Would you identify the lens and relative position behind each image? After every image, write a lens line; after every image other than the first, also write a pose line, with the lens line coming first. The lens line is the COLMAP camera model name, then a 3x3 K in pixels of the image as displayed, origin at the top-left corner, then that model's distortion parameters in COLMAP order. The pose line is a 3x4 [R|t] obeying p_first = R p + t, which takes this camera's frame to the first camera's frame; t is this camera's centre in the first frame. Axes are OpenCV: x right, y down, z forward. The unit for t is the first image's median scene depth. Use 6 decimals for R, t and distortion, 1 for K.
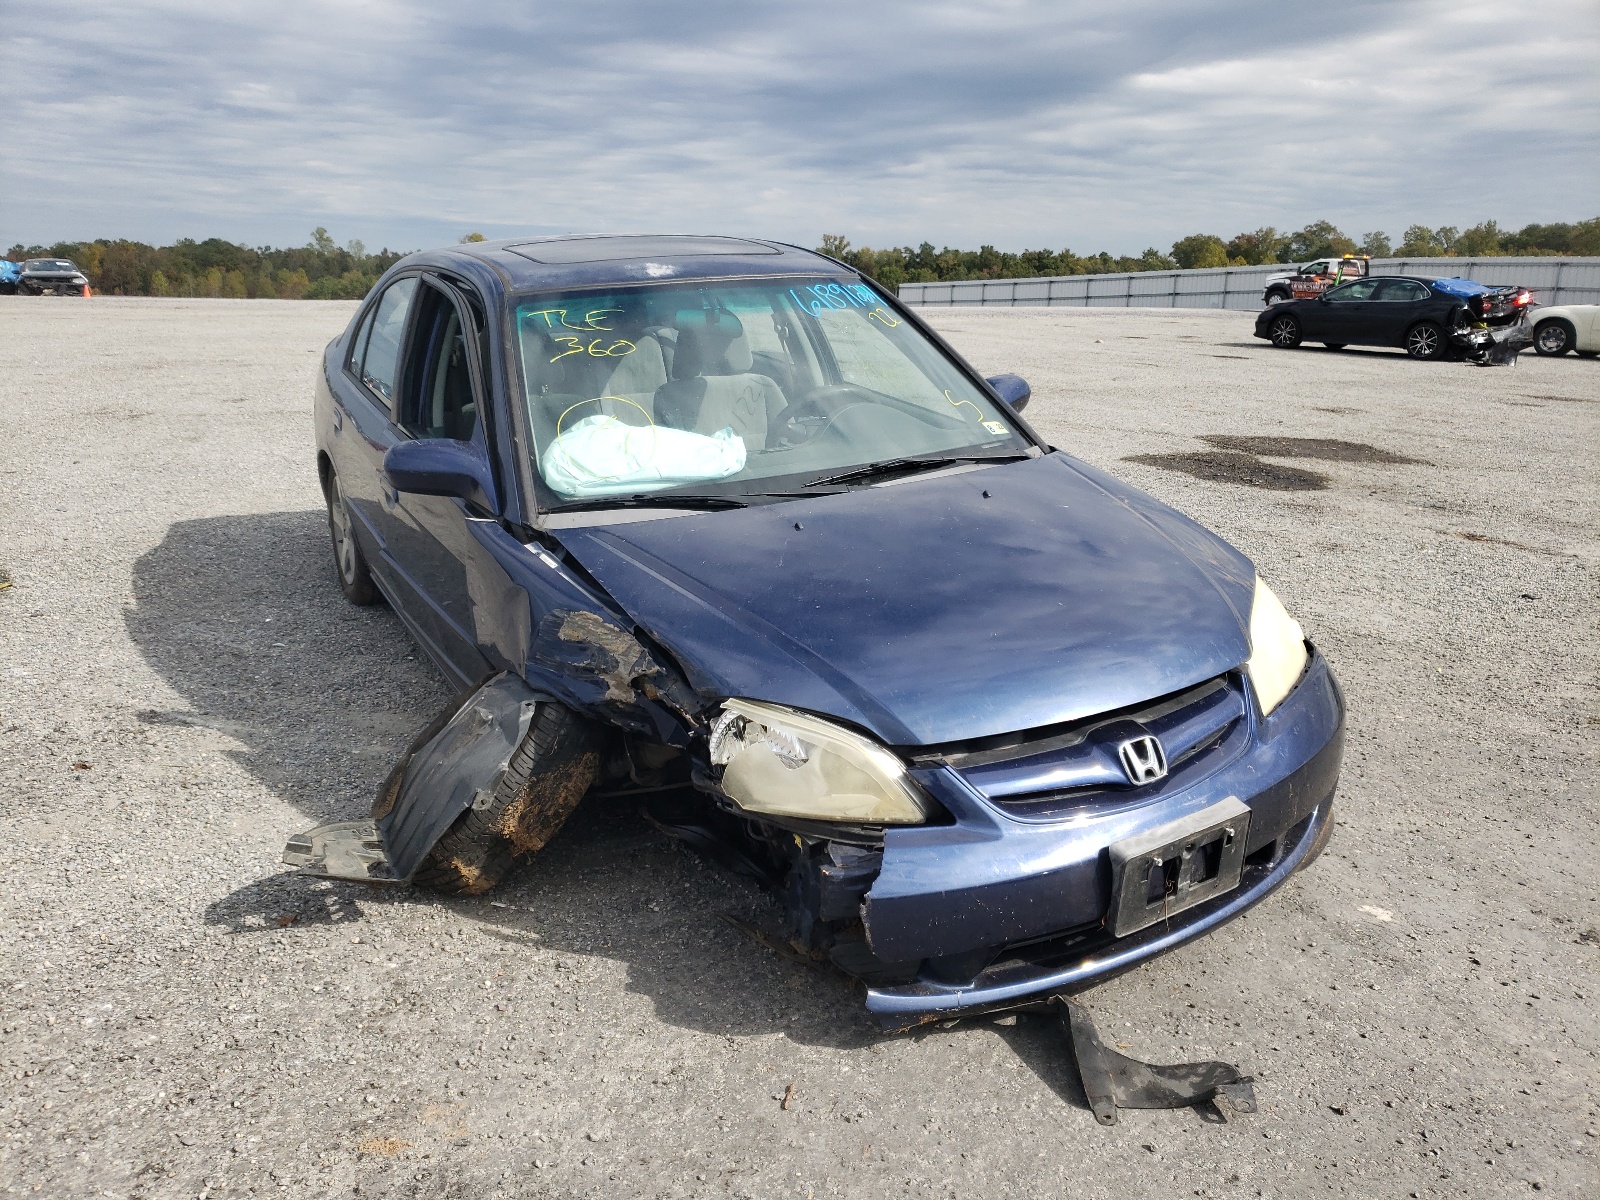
lens RADIAL K [[1307.7, 0, 800.0], [0, 1307.7, 600.0], [0, 0, 1]] dist [0.045650, -0.007739]
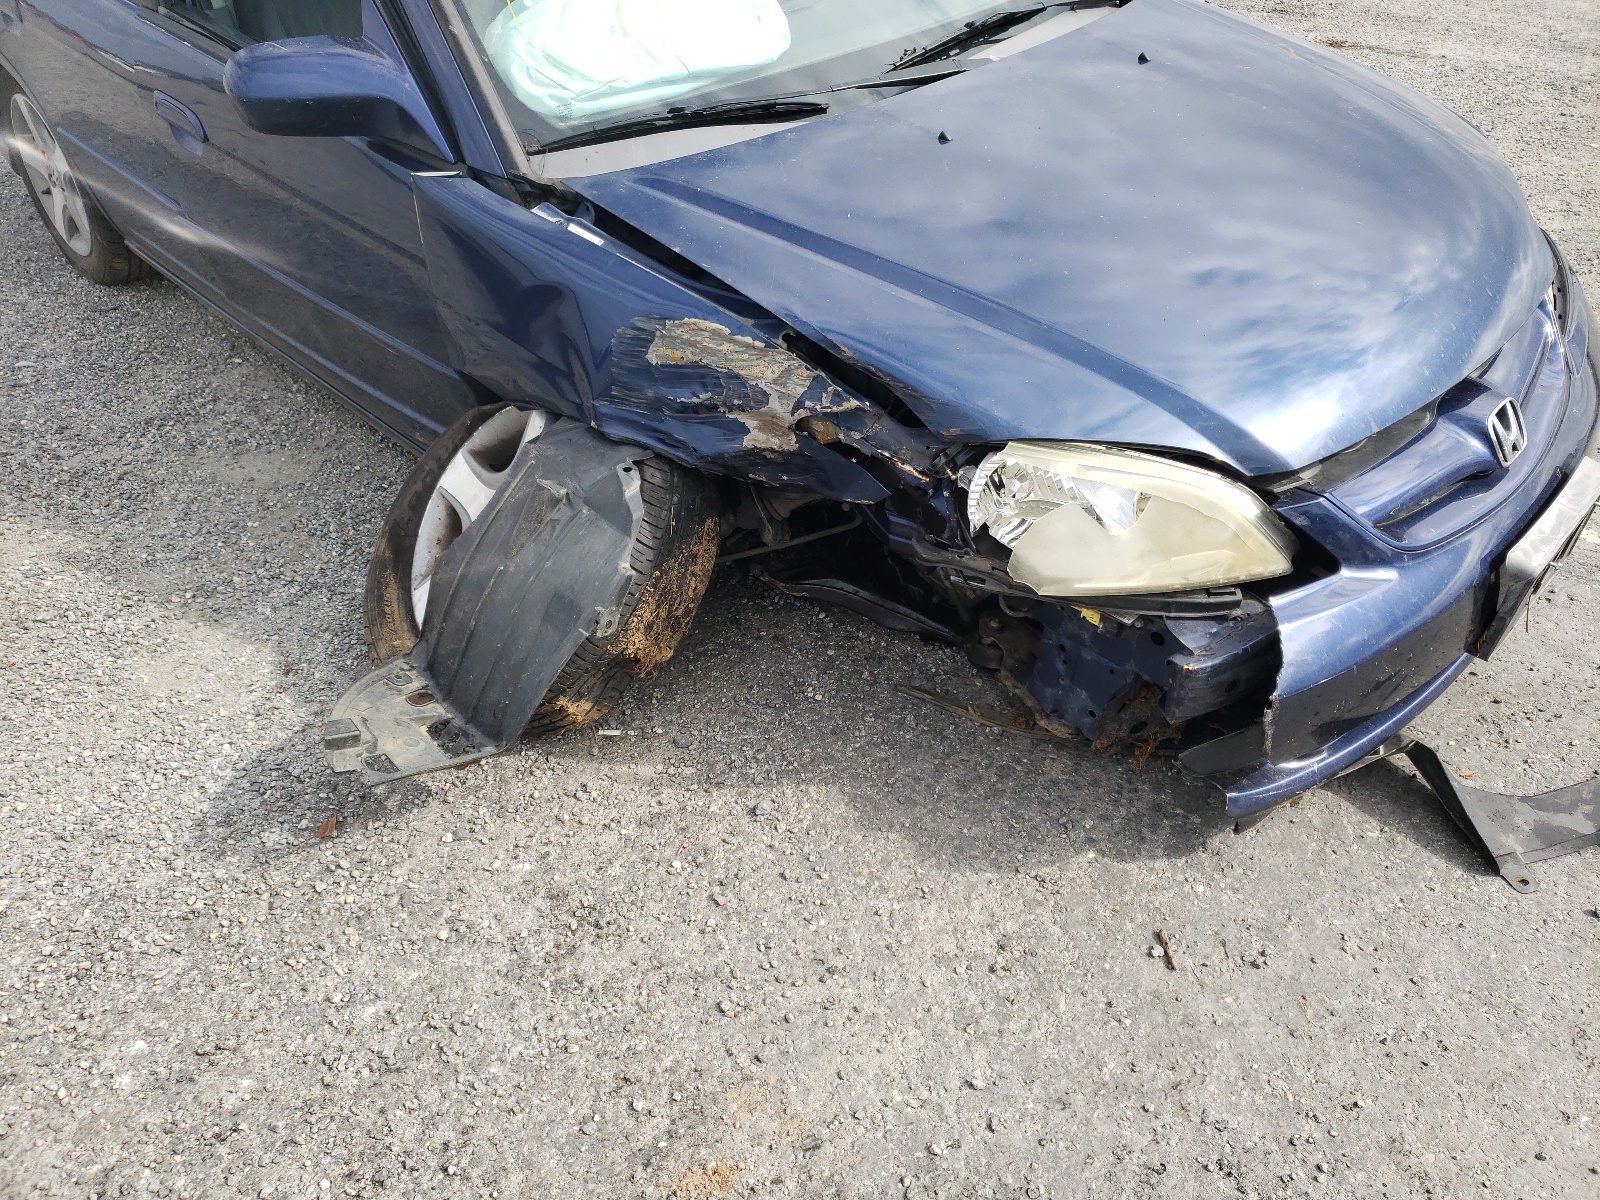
lens RADIAL K [[1223.8, 0, 800.0], [0, 1223.8, 600.0], [0, 0, 1]] dist [0.173838, -0.245883]
pose [[0.956718, -0.182962, 0.226310, -0.282801], [0.094363, 0.930667, 0.353489, -0.075840], [-0.275295, -0.316834, 0.907650, 0.381664]]
